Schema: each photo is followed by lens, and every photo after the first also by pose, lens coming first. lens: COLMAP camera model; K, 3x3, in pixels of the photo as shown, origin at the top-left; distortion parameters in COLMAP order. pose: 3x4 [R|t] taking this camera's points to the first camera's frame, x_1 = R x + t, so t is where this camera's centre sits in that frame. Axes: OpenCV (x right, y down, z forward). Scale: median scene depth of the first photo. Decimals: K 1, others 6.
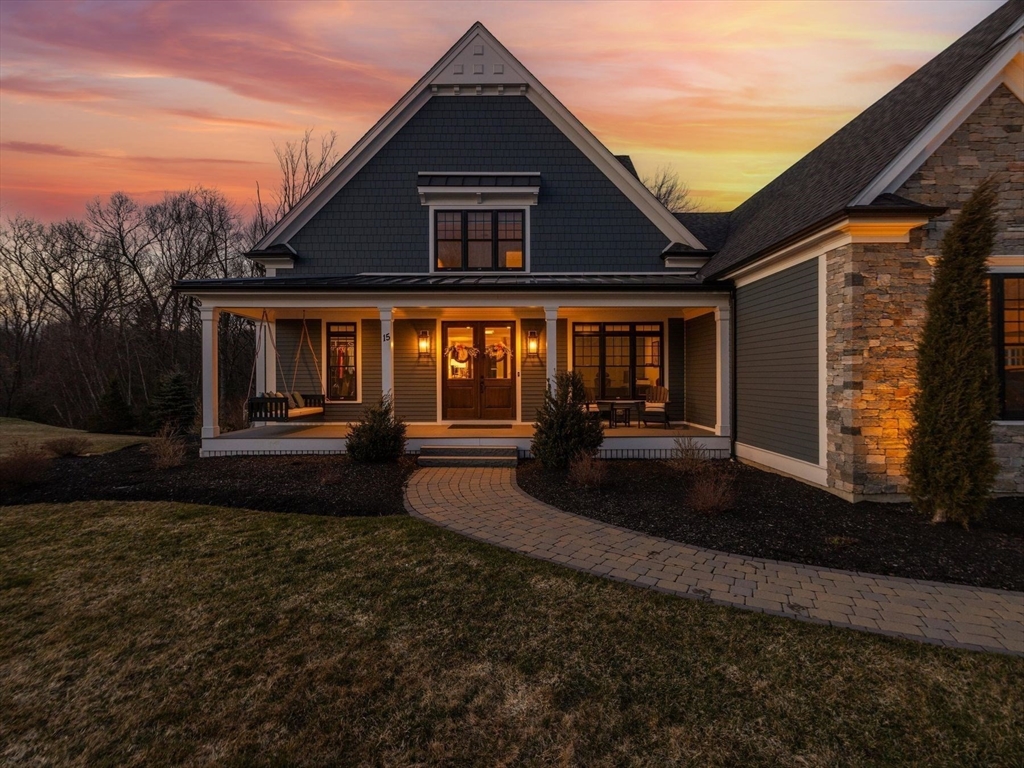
lens RADIAL K [[468.8, 0, 517.5], [0, 468.8, 378.7], [0, 0, 1]] dist [0.003872, -0.000947]
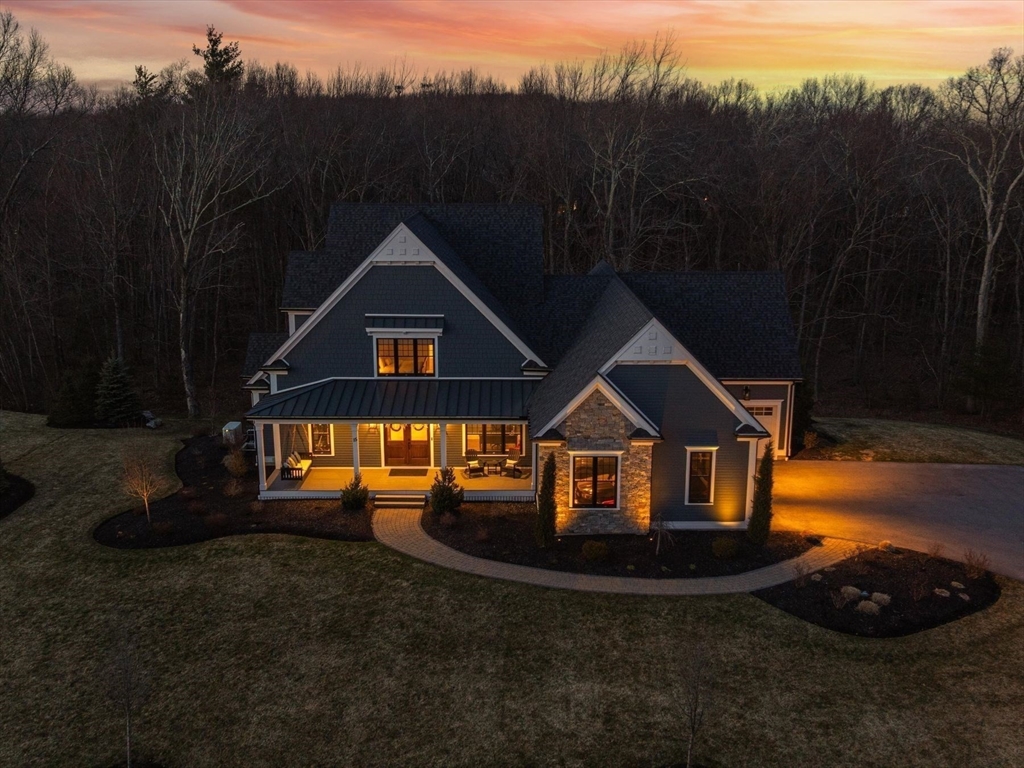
lens RADIAL K [[854.2, 0, 512.5], [0, 854.2, 383.5], [0, 0, 1]] dist [0.008251, -0.004147]
pose [[0.999965, 0.004995, 0.006718, 0.263585], [-0.006362, 0.975024, 0.222009, -0.864768], [-0.005441, -0.222044, 0.975022, -1.850056]]
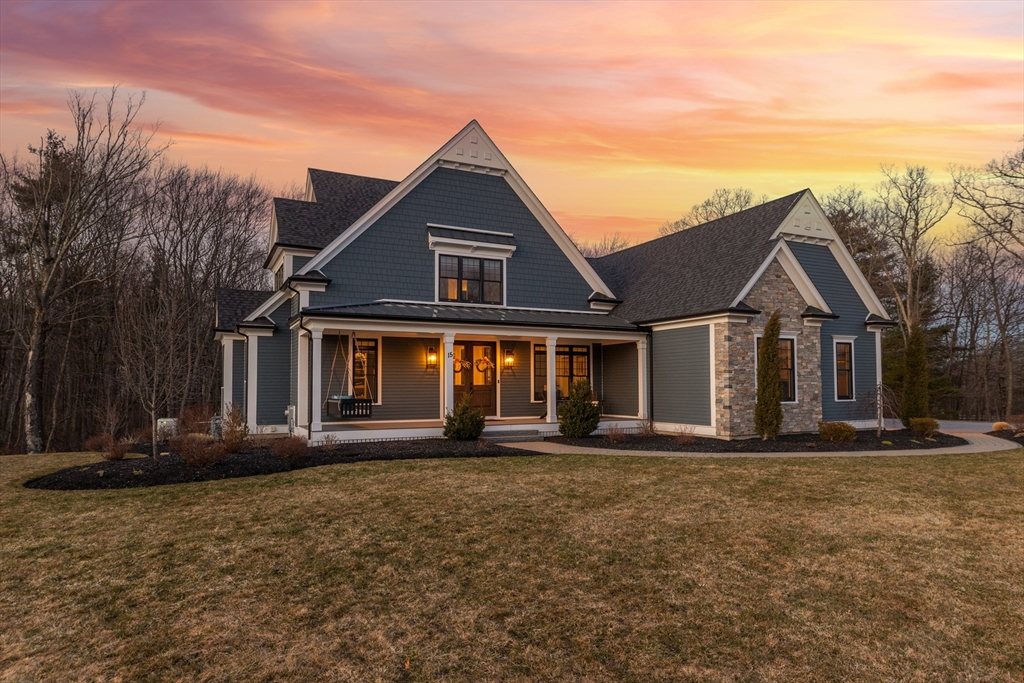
lens RADIAL K [[577.6, 0, 497.3], [0, 577.6, 369.4], [0, 0, 1]] dist [0.014126, -0.001328]
pose [[0.908517, 0.010905, 0.417705, -0.704932], [0.003123, 0.999454, -0.032884, 0.010140], [-0.417836, 0.031181, 0.907987, -0.506882]]
